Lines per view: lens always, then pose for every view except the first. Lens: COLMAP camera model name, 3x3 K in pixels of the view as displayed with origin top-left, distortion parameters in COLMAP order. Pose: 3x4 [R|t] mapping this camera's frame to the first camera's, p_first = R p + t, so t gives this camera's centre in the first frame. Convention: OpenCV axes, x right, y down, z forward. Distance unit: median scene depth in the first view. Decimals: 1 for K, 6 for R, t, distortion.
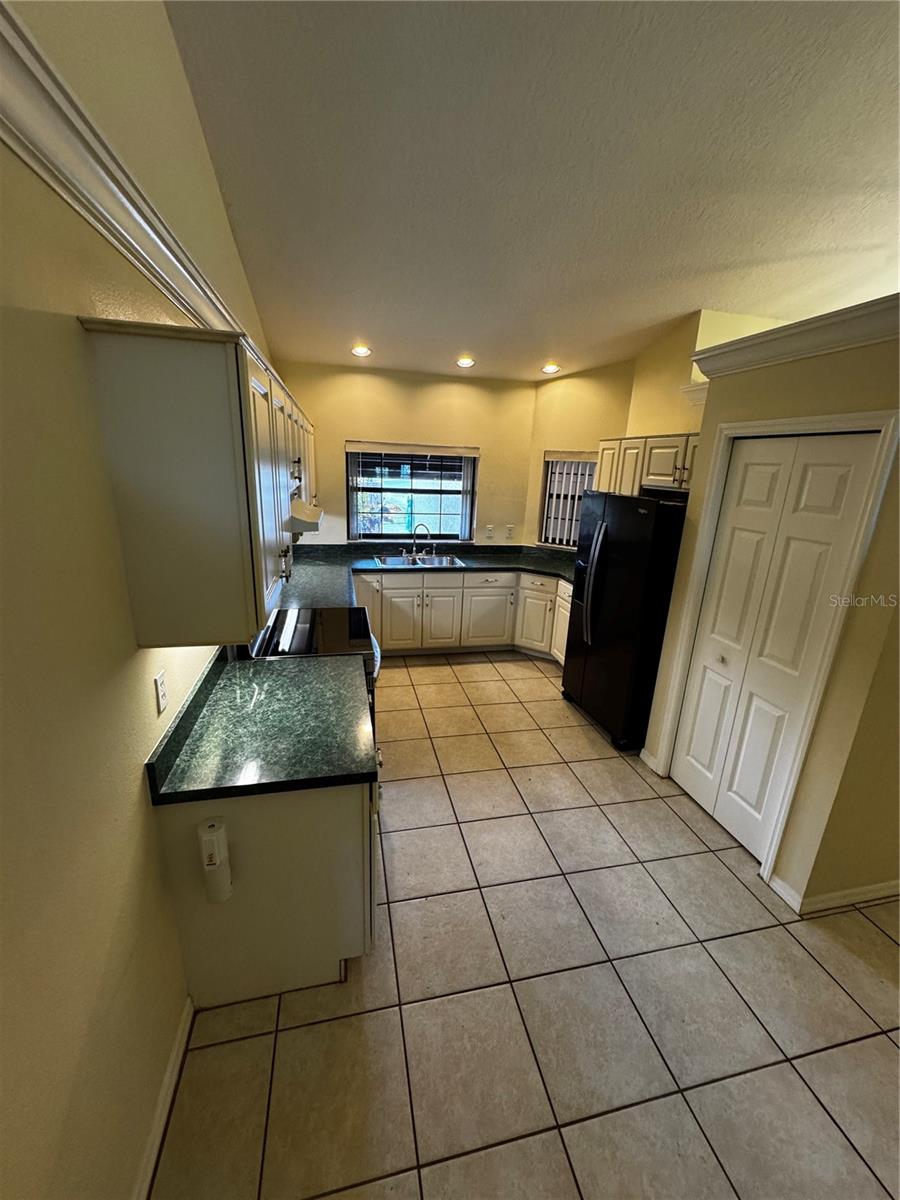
lens RADIAL K [[477.2, 0, 451.0], [0, 477.2, 602.4], [0, 0, 1]] dist [-0.001452, -0.000132]
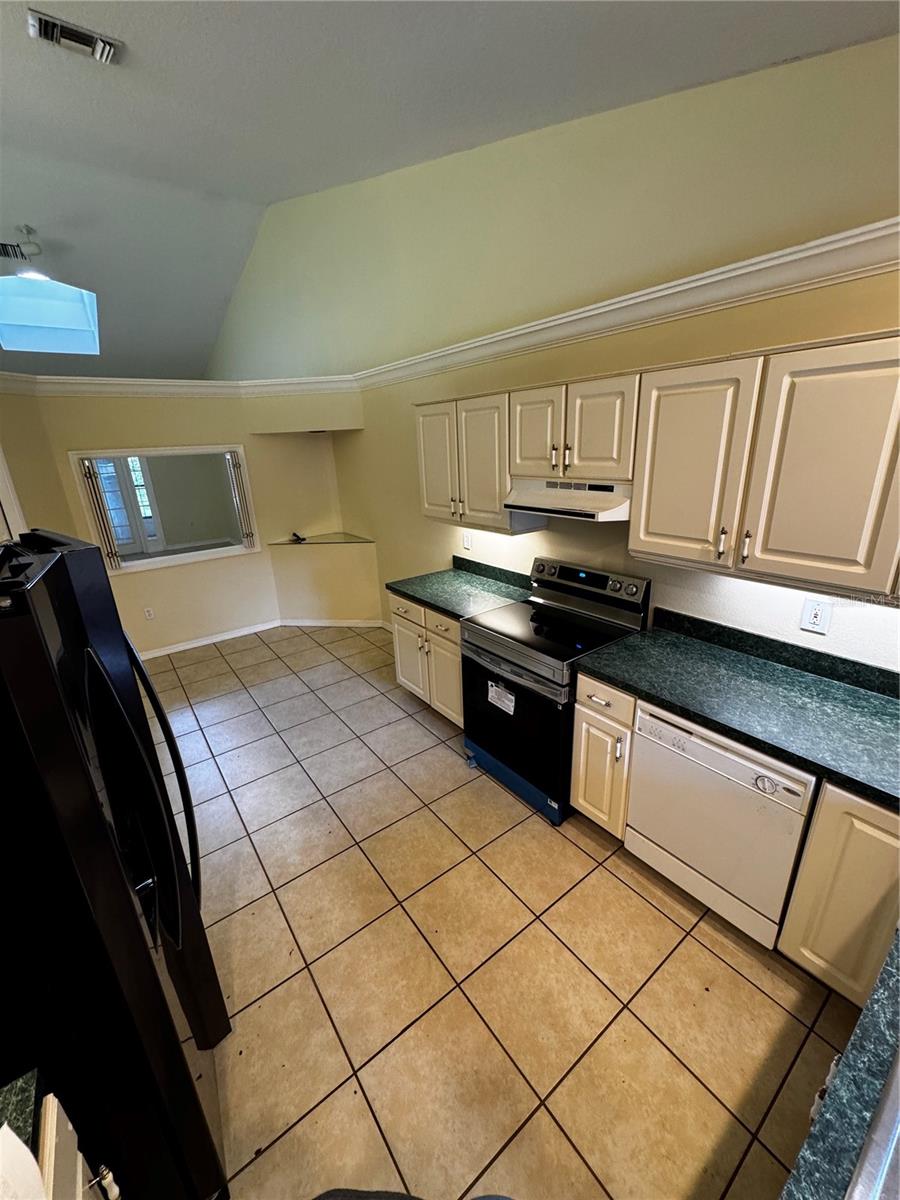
lens RADIAL K [[477.2, 0, 451.0], [0, 477.2, 602.4], [0, 0, 1]] dist [-0.001452, -0.000132]
pose [[-0.916669, 0.124004, -0.379923, 0.225552], [-0.109581, 0.836221, 0.537332, -0.421401], [0.384331, 0.534188, -0.752950, 1.469284]]
